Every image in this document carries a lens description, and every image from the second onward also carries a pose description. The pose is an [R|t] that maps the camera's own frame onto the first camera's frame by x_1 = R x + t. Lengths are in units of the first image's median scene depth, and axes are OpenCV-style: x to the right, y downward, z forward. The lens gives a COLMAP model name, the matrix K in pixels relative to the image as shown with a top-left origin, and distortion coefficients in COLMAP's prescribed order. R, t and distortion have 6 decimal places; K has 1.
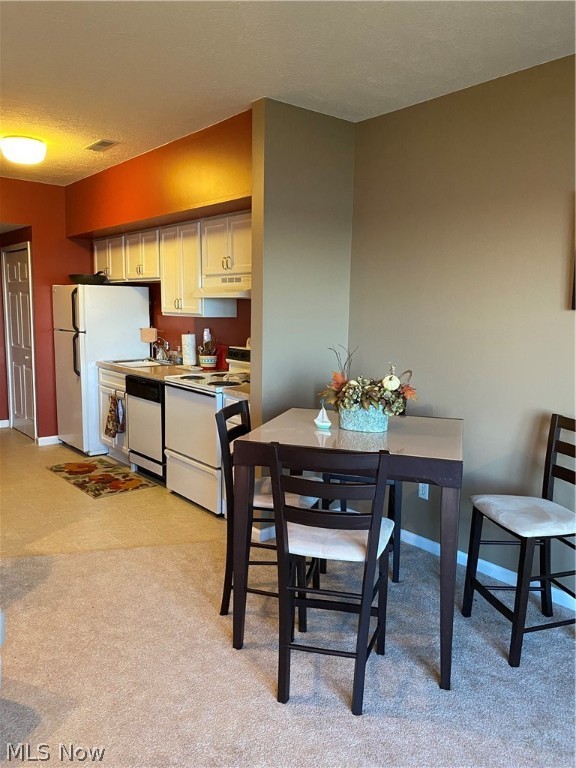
lens RADIAL K [[596.7, 0, 288.0], [0, 596.7, 384.0], [0, 0, 1]] dist [0.092247, -0.146169]
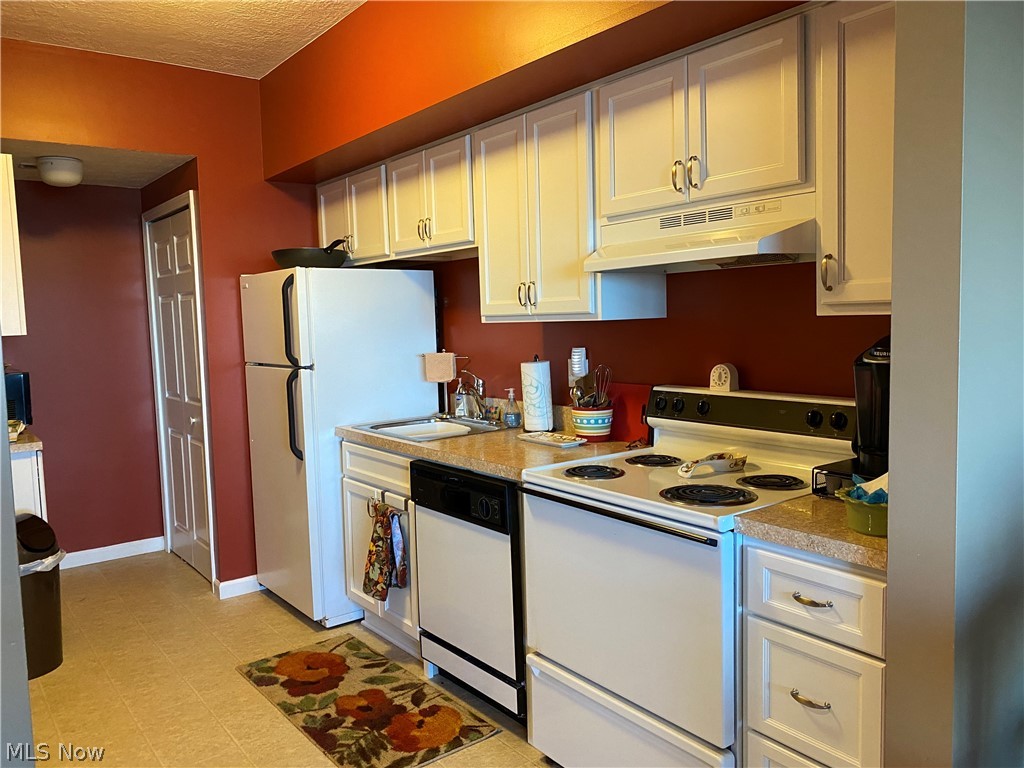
lens RADIAL K [[795.7, 0, 496.8], [0, 795.7, 388.7], [0, 0, 1]] dist [0.092247, -0.146169]
pose [[0.997768, -0.039930, -0.053523, -0.162210], [0.037724, 0.998421, -0.041611, -0.038309], [0.055101, 0.039499, 0.997699, 0.390158]]
